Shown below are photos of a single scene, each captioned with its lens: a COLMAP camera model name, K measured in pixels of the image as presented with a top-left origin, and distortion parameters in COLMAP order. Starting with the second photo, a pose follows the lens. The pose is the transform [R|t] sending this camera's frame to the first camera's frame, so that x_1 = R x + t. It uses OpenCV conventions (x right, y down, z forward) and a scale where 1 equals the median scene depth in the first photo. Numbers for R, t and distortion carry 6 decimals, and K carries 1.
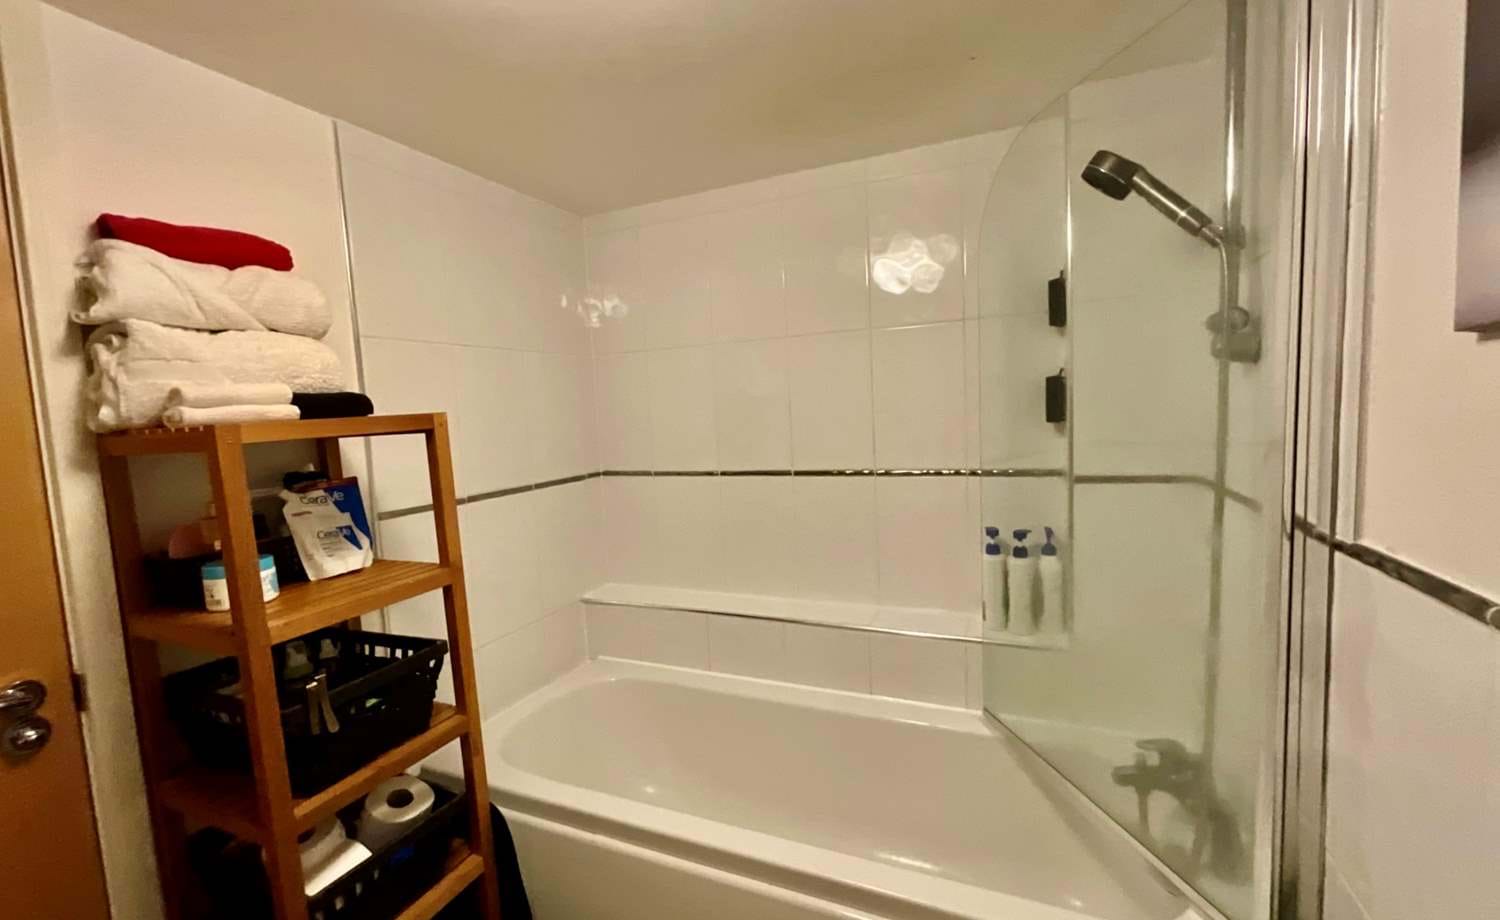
lens RADIAL K [[633.3, 0, 750.0], [0, 633.3, 460.0], [0, 0, 1]] dist [0.000084, 0.000015]
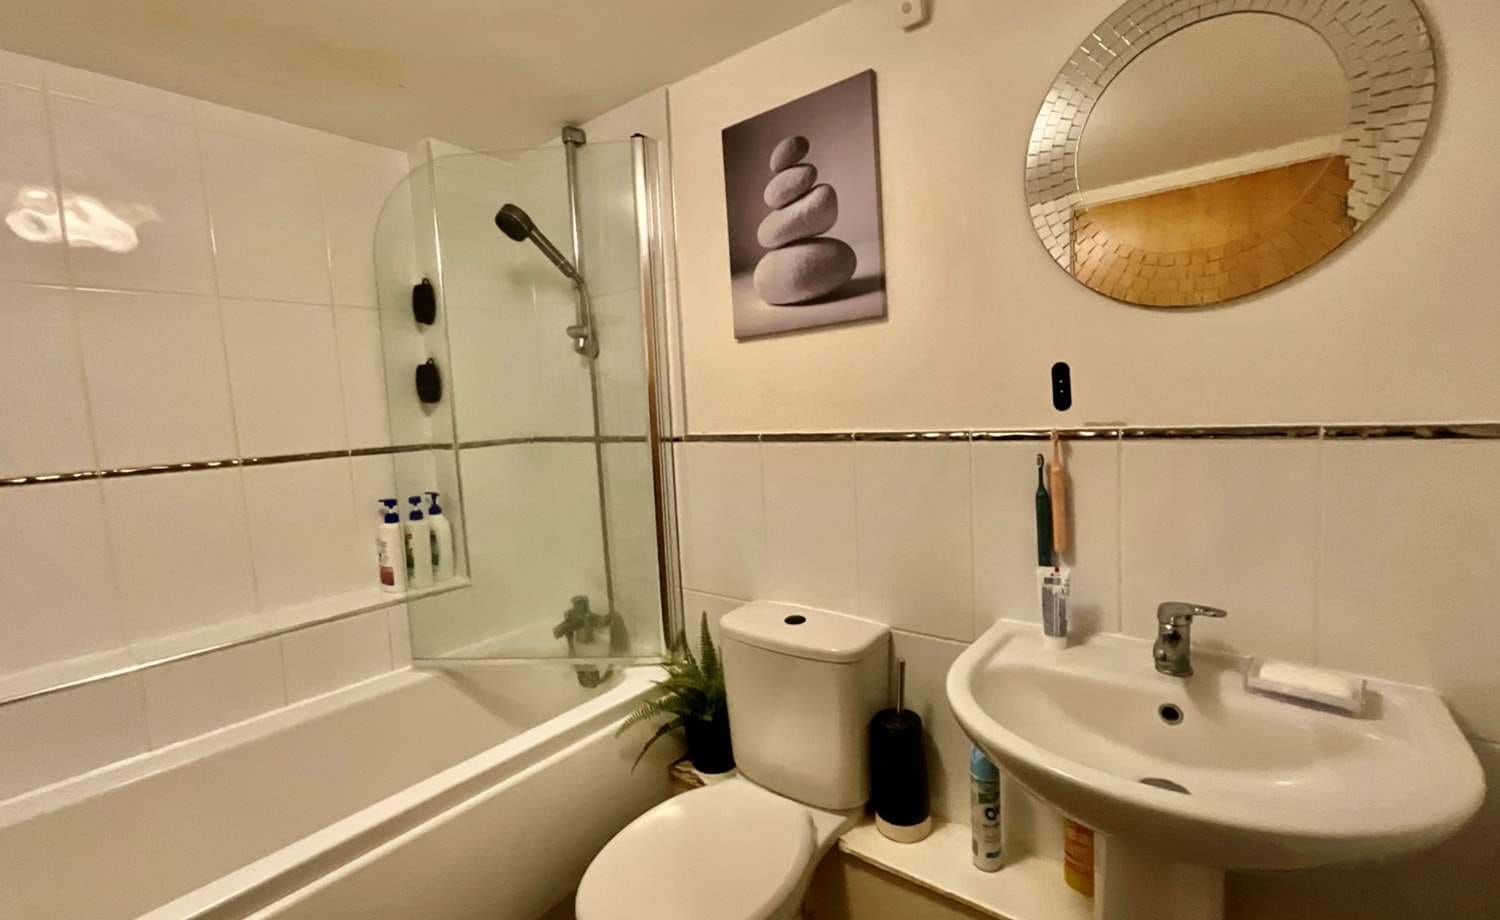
lens RADIAL K [[633.3, 0, 750.0], [0, 633.3, 460.0], [0, 0, 1]] dist [0.000084, 0.000015]
pose [[0.226560, -0.043375, 0.973031, -0.553380], [0.118759, 0.992784, 0.016604, 0.099942], [-0.966730, 0.111794, 0.230077, 0.144382]]
